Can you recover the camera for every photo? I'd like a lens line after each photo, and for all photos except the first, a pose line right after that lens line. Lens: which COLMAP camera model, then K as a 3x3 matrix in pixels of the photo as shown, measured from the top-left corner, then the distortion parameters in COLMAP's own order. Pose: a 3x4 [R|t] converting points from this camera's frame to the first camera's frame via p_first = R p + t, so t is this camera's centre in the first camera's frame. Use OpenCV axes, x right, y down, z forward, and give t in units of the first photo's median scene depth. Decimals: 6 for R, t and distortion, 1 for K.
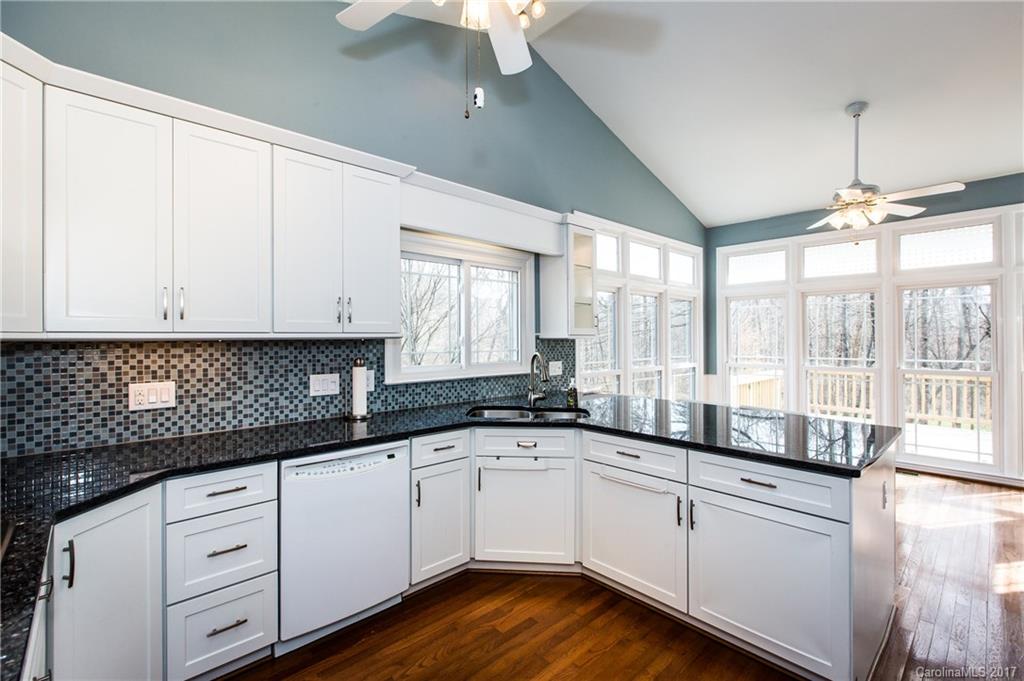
lens RADIAL K [[460.4, 0, 505.9], [0, 460.4, 336.6], [0, 0, 1]] dist [0.001858, -0.000707]
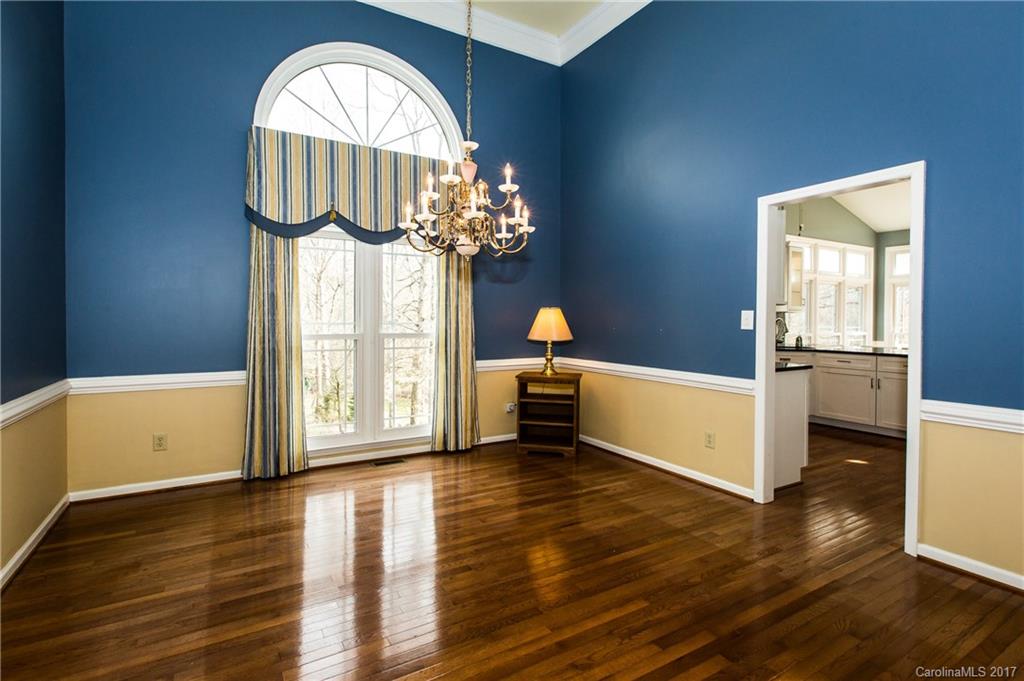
lens RADIAL K [[460.4, 0, 503.3], [0, 460.4, 335.8], [0, 0, 1]] dist [0.001858, -0.000707]
pose [[0.970291, 0.003633, -0.241914, -0.562673], [0.001726, 0.999758, 0.021938, 0.065939], [0.241936, -0.021704, 0.970050, -1.097076]]
